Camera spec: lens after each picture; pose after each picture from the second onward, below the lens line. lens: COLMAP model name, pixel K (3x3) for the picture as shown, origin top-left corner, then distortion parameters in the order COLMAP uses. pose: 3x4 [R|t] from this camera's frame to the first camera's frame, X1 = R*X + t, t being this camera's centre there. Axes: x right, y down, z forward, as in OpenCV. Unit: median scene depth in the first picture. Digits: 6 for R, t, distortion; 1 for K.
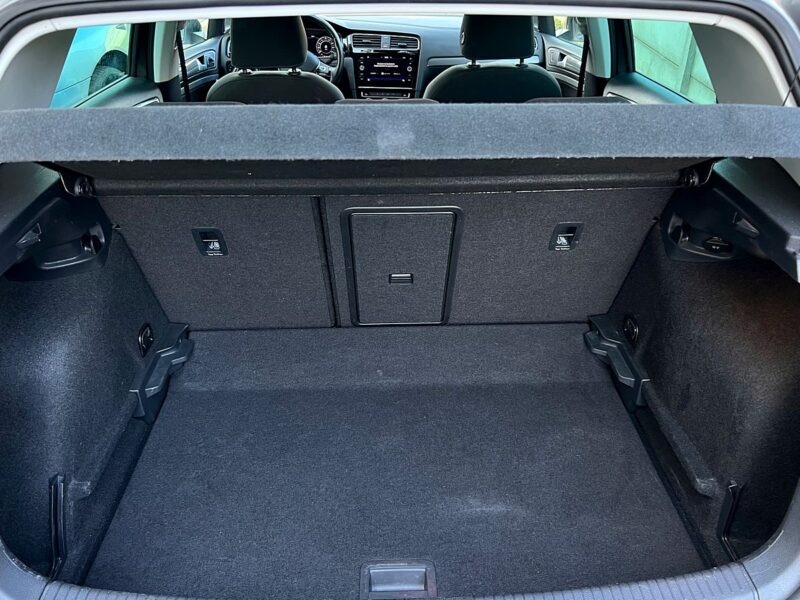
lens RADIAL K [[594.5, 0, 397.1], [0, 594.5, 274.8], [0, 0, 1]] dist [0.049900, -0.042710]
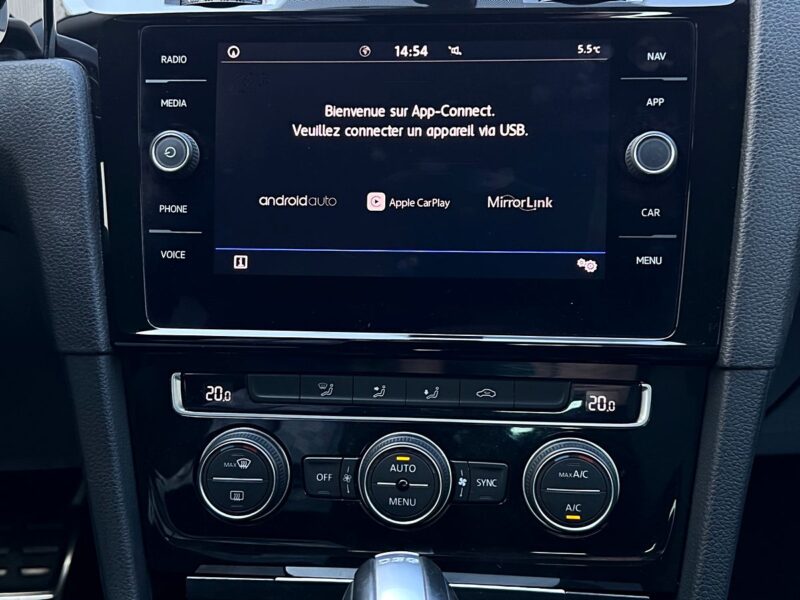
lens RADIAL K [[976.3, 0, 394.4], [0, 976.3, 302.3], [0, 0, 1]] dist [0.078808, 0.000000]
pose [[0.999733, -0.016463, 0.016206, -0.024294], [0.019367, 0.979718, -0.199445, -0.287777], [-0.012594, 0.199706, 0.979775, 0.843504]]
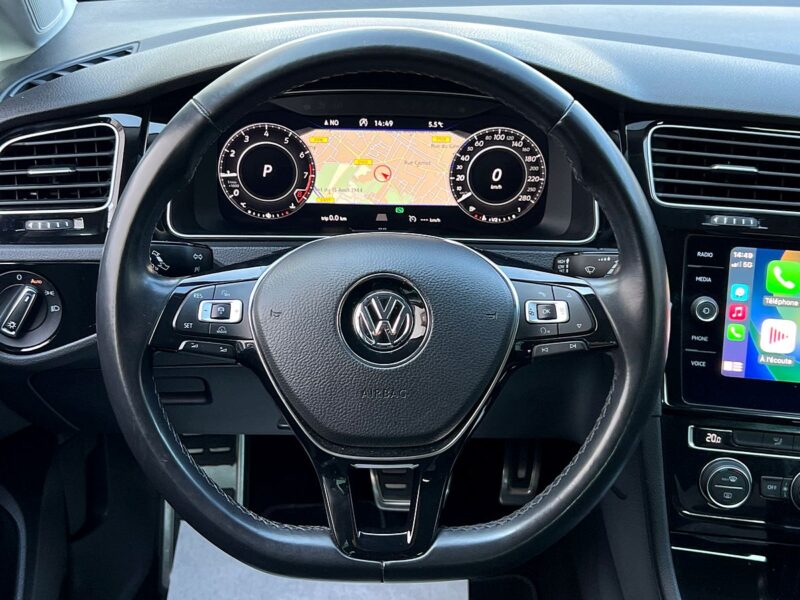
lens RADIAL K [[1055.8, 0, 395.2], [0, 1055.8, 294.5], [0, 0, 1]] dist [0.069406, 0.000000]
pose [[0.999463, 0.032451, -0.004482, -0.153287], [-0.032659, 0.997737, -0.058775, -0.329121], [0.002565, 0.058889, 0.998261, 0.674798]]
